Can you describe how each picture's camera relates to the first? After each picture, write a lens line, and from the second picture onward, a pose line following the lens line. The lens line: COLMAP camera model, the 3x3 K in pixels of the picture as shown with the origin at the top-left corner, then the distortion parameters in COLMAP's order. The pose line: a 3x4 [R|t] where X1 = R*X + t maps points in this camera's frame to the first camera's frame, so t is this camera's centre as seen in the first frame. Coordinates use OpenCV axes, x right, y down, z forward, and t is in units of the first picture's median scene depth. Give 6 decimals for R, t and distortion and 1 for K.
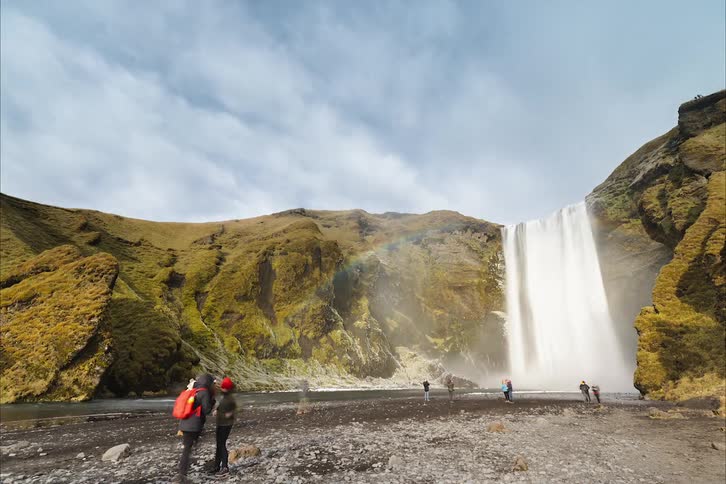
lens RADIAL K [[323.0, 0, 362.0], [0, 323.0, 240.0], [0, 0, 1]] dist [0.001808, 0.000359]
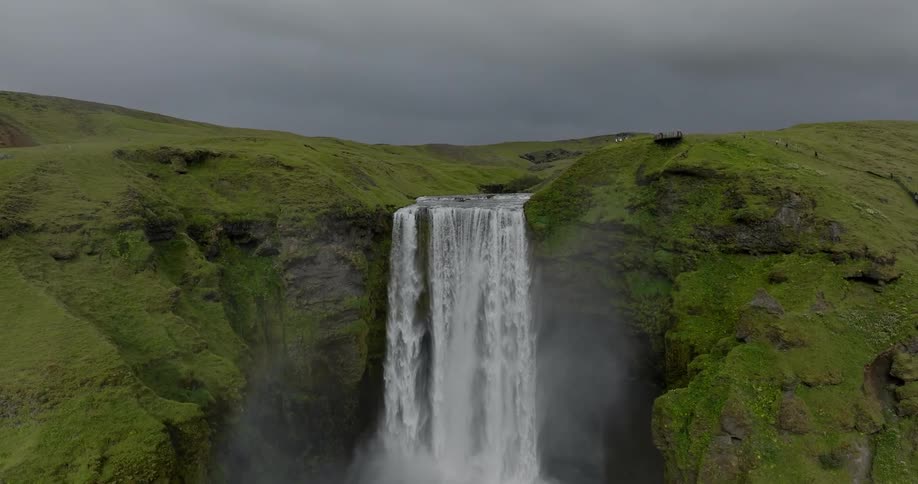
lens RADIAL K [[649.9, 0, 457.5], [0, 649.9, 241.5], [0, 0, 1]] dist [0.005394, 0.008773]
pose [[0.702892, -0.057987, 0.708929, -0.335406], [-0.258925, 0.907432, 0.330944, -0.443895], [-0.662496, -0.416178, 0.622812, 0.217416]]
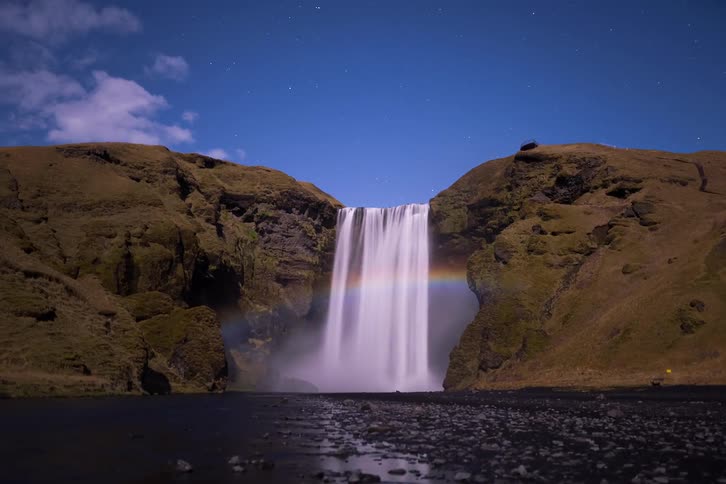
lens RADIAL K [[683.6, 0, 361.2], [0, 683.6, 241.7], [0, 0, 1]] dist [0.007105, 0.009341]
pose [[0.825318, 0.114403, 0.552957, -0.516485], [-0.221537, 0.966350, 0.130725, -0.217366], [-0.519395, -0.230390, 0.822891, -0.514344]]
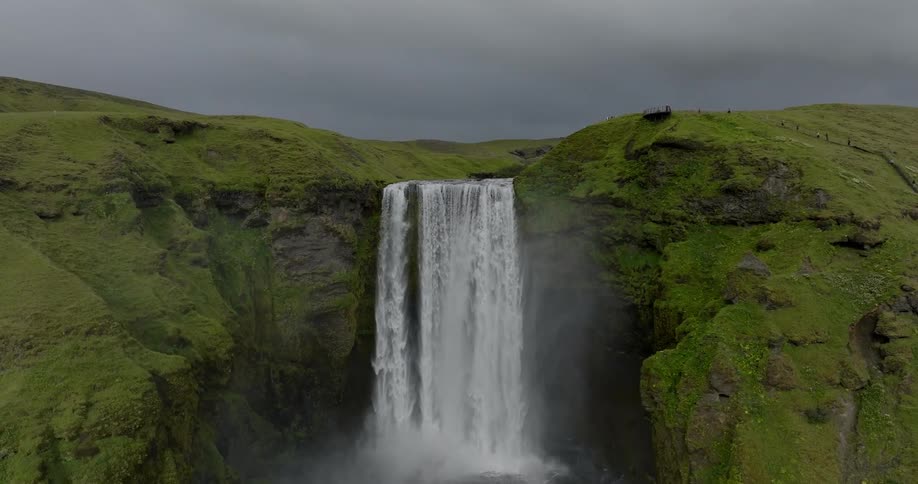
lens RADIAL K [[649.9, 0, 457.5], [0, 649.9, 241.5], [0, 0, 1]] dist [0.005394, 0.008773]
pose [[0.691734, -0.055369, 0.720027, -0.337412], [-0.265769, 0.907561, 0.325116, -0.398354], [-0.671469, -0.416255, 0.613075, 0.196844]]
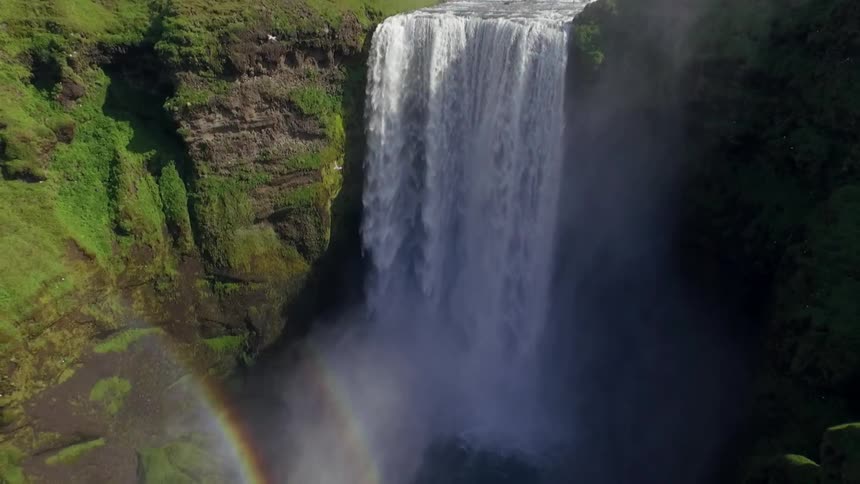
lens RADIAL K [[521.3, 0, 428.2], [0, 521.3, 243.0], [0, 0, 1]] dist [-0.127946, 0.098476]
pose [[0.850613, -0.233844, 0.470928, 0.152048], [-0.203040, 0.680094, 0.704448, -0.335322], [-0.485007, -0.694831, 0.531017, 0.520318]]
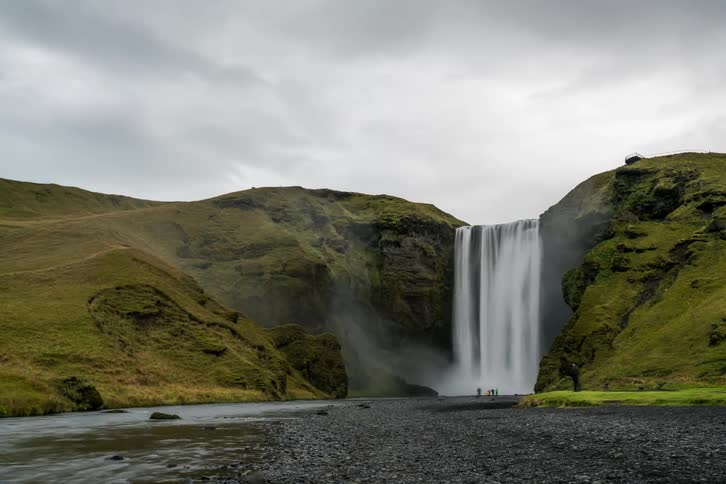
lens RADIAL K [[718.5, 0, 363.1], [0, 718.5, 242.0], [0, 0, 1]] dist [0.009395, 0.011089]
pose [[0.928561, 0.059500, 0.366381, -0.588341], [-0.131666, 0.975681, 0.175247, -0.348620], [-0.347043, -0.210967, 0.913813, -0.804356]]
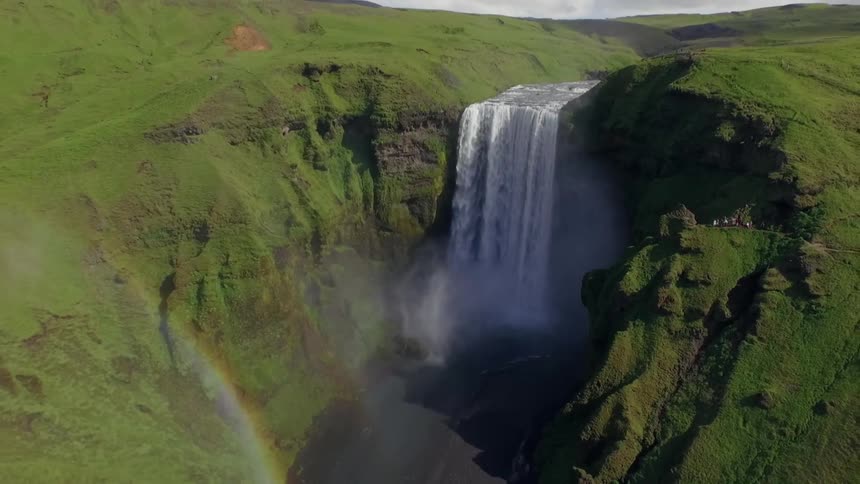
lens RADIAL K [[521.3, 0, 428.2], [0, 521.3, 243.0], [0, 0, 1]] dist [-0.127946, 0.098476]
pose [[0.909692, -0.141245, 0.390526, -0.191705], [-0.159643, 0.749183, 0.642836, -0.636821], [-0.383373, -0.647128, 0.658977, 0.021725]]
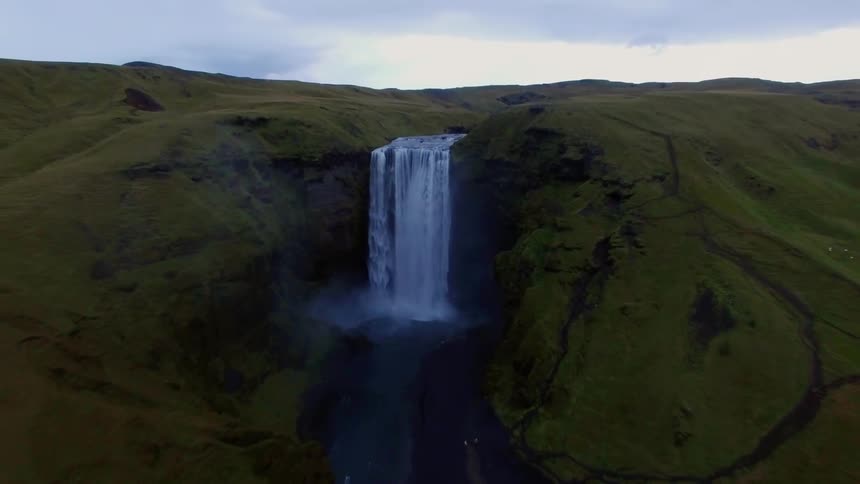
lens RADIAL K [[521.3, 0, 428.2], [0, 521.3, 243.0], [0, 0, 1]] dist [-0.127946, 0.098476]
pose [[0.745582, -0.153260, 0.648552, -0.518180], [-0.247553, 0.839864, 0.483059, -0.650539], [-0.618729, -0.520711, 0.588247, -0.142252]]
